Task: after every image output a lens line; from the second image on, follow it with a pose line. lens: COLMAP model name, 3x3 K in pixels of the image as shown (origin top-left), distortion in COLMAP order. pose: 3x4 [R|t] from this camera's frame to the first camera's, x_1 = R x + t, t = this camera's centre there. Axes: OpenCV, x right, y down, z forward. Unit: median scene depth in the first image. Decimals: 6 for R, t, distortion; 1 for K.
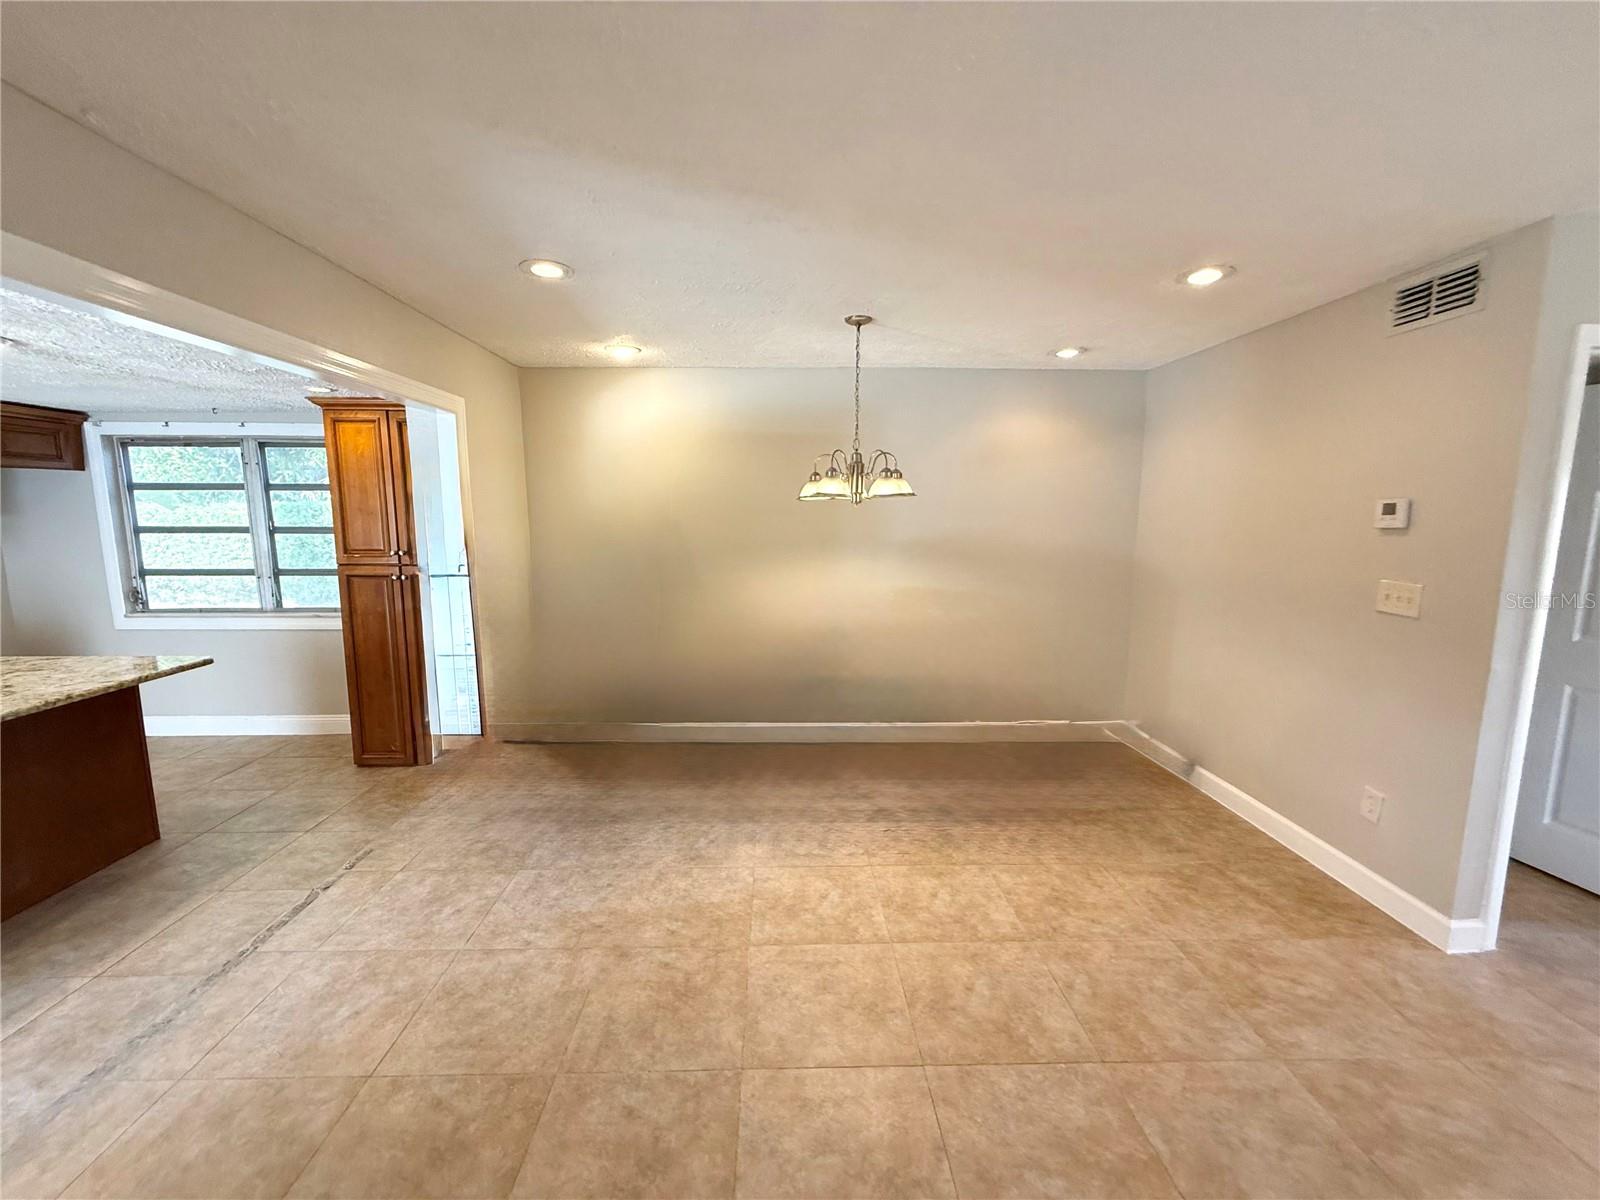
lens RADIAL K [[637.5, 0, 798.2], [0, 637.5, 594.5], [0, 0, 1]] dist [-0.002701, 0.002005]
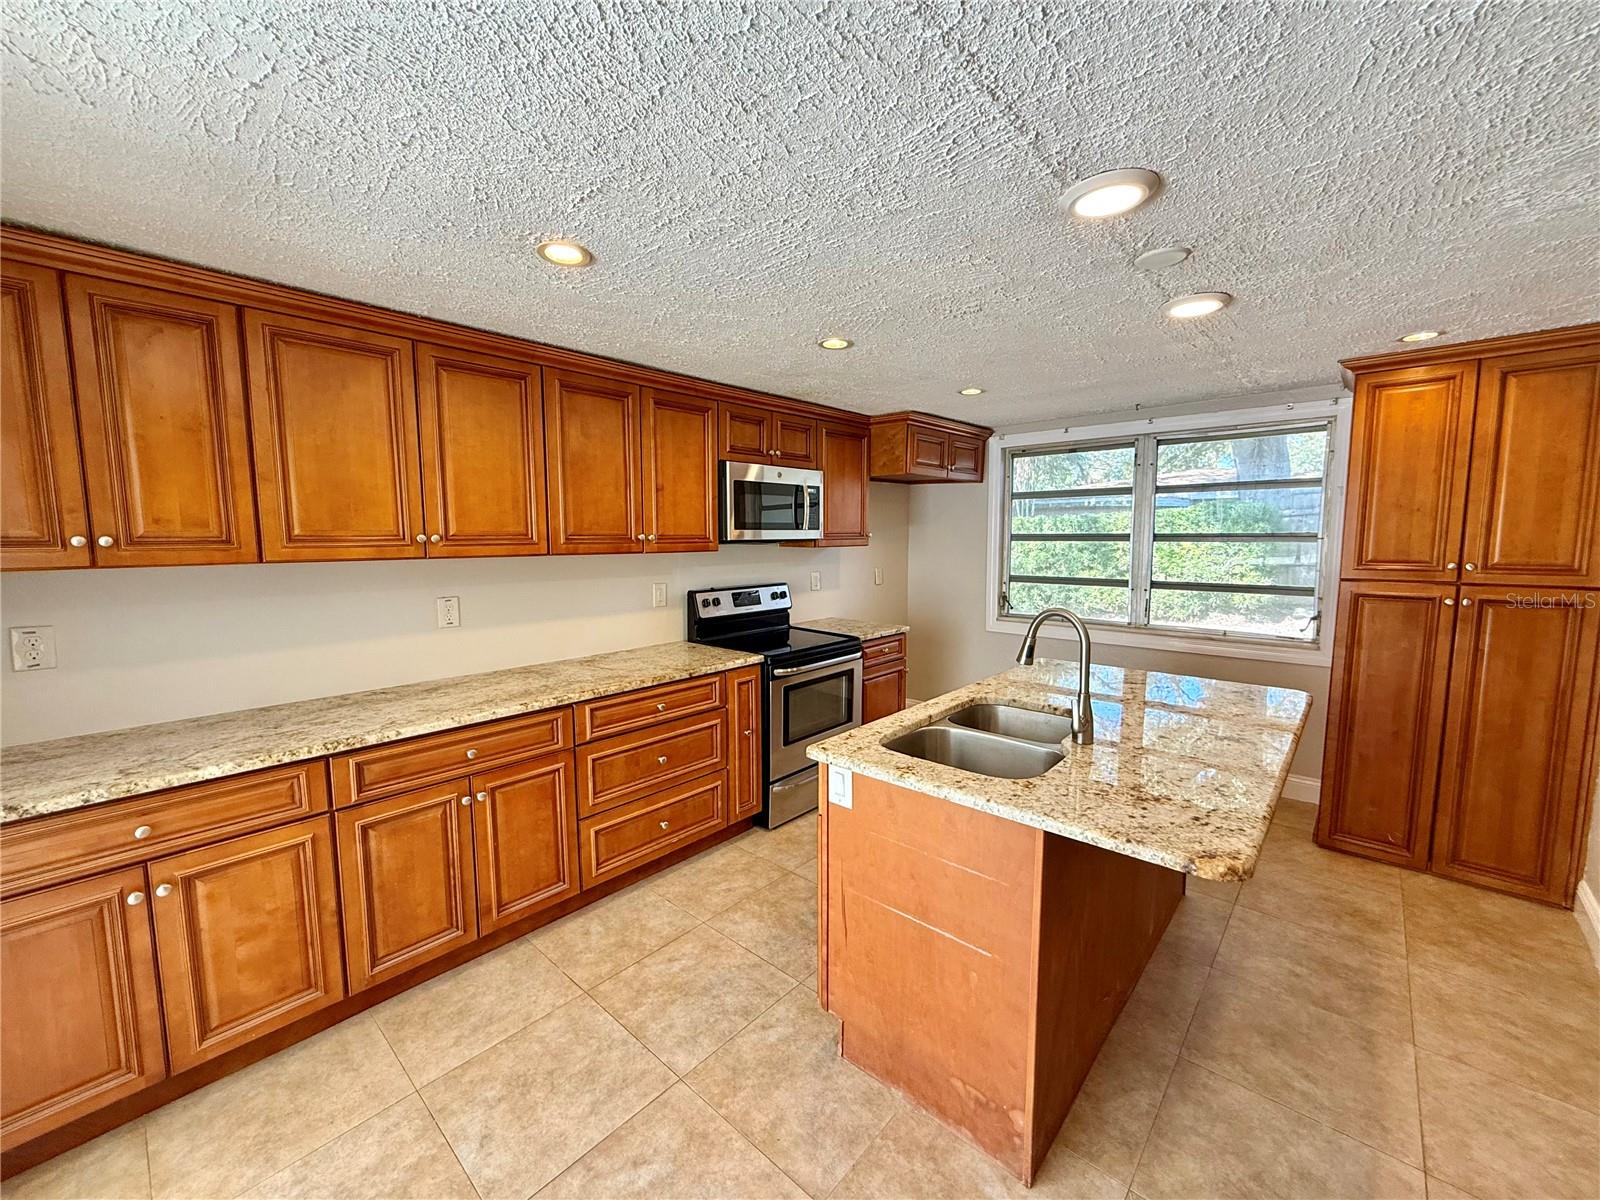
lens RADIAL K [[637.5, 0, 790.6], [0, 637.5, 599.3], [0, 0, 1]] dist [-0.002701, 0.002005]
pose [[0.723999, 0.065221, -0.686711, -0.598034], [-0.082846, 0.996536, 0.007302, 0.021666], [0.684808, 0.051605, 0.726894, 0.004294]]
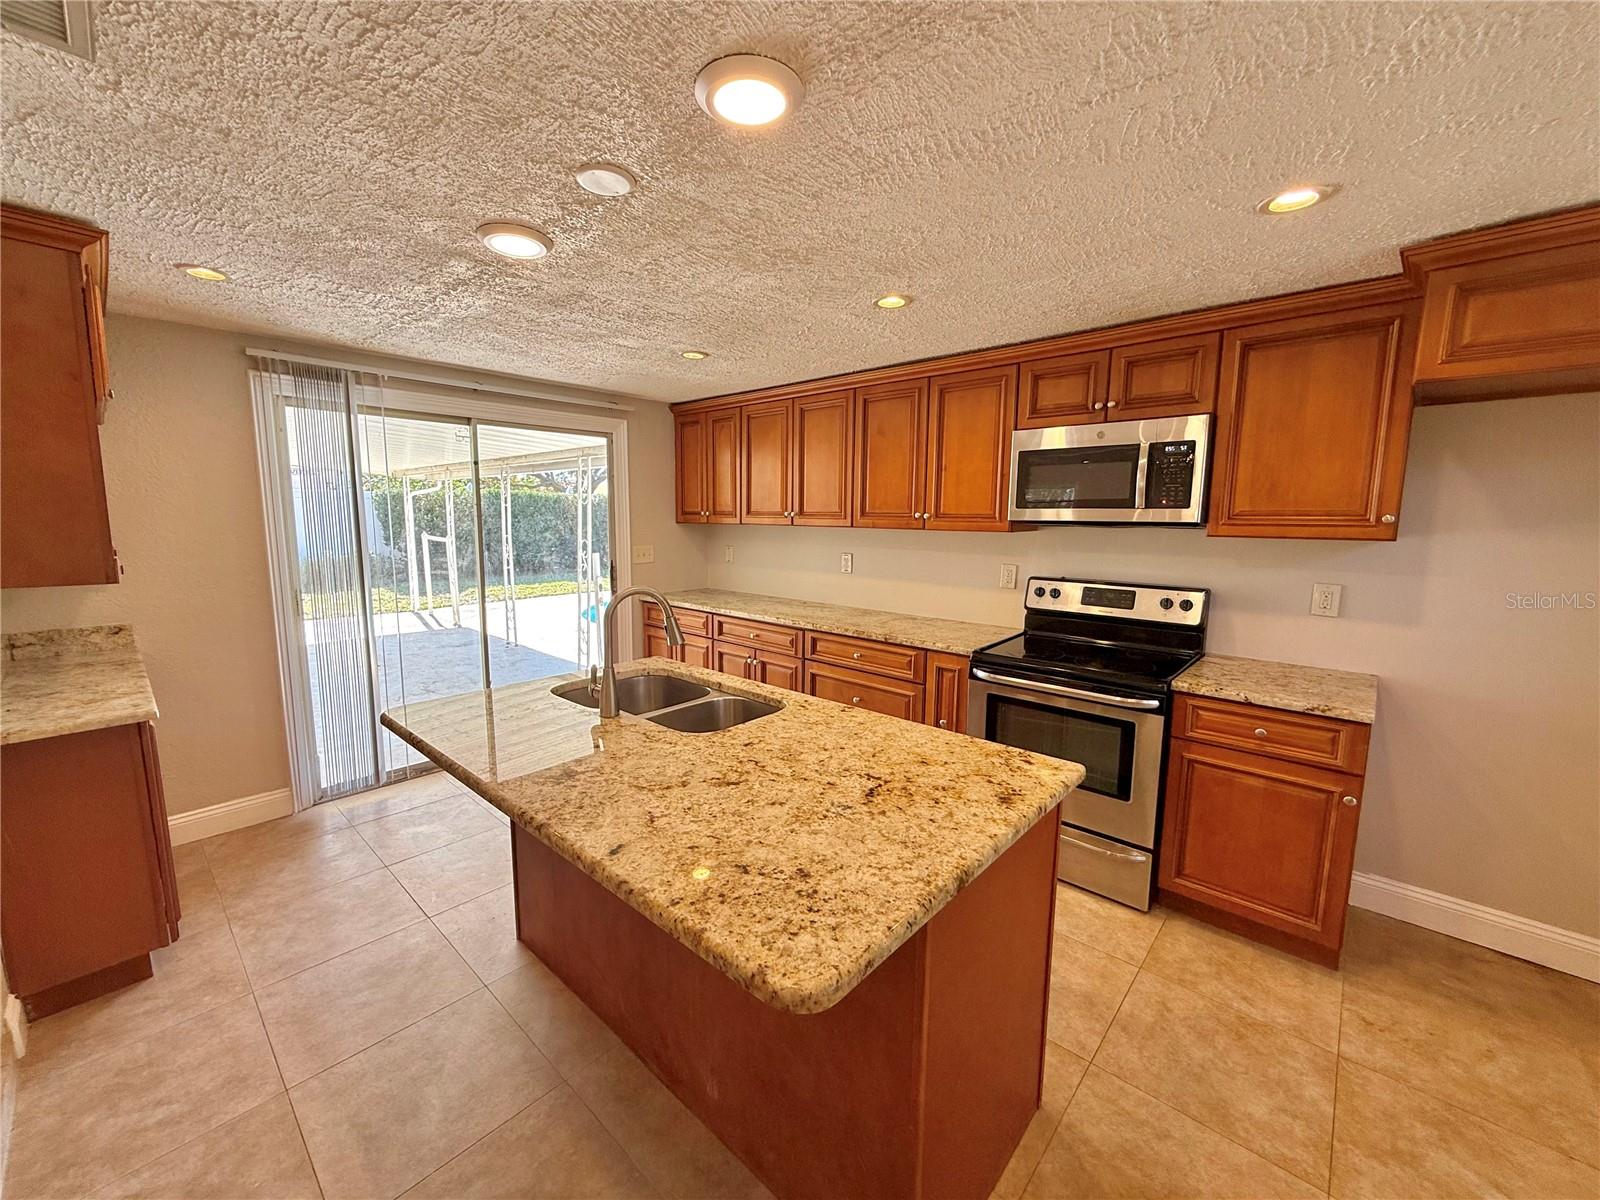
lens RADIAL K [[637.5, 0, 790.7], [0, 637.5, 596.9], [0, 0, 1]] dist [-0.002701, 0.002005]
pose [[-0.694005, 0.087590, -0.714622, -0.524609], [-0.100223, 0.971155, 0.216365, -0.083985], [0.712960, 0.221780, -0.665208, 0.828311]]
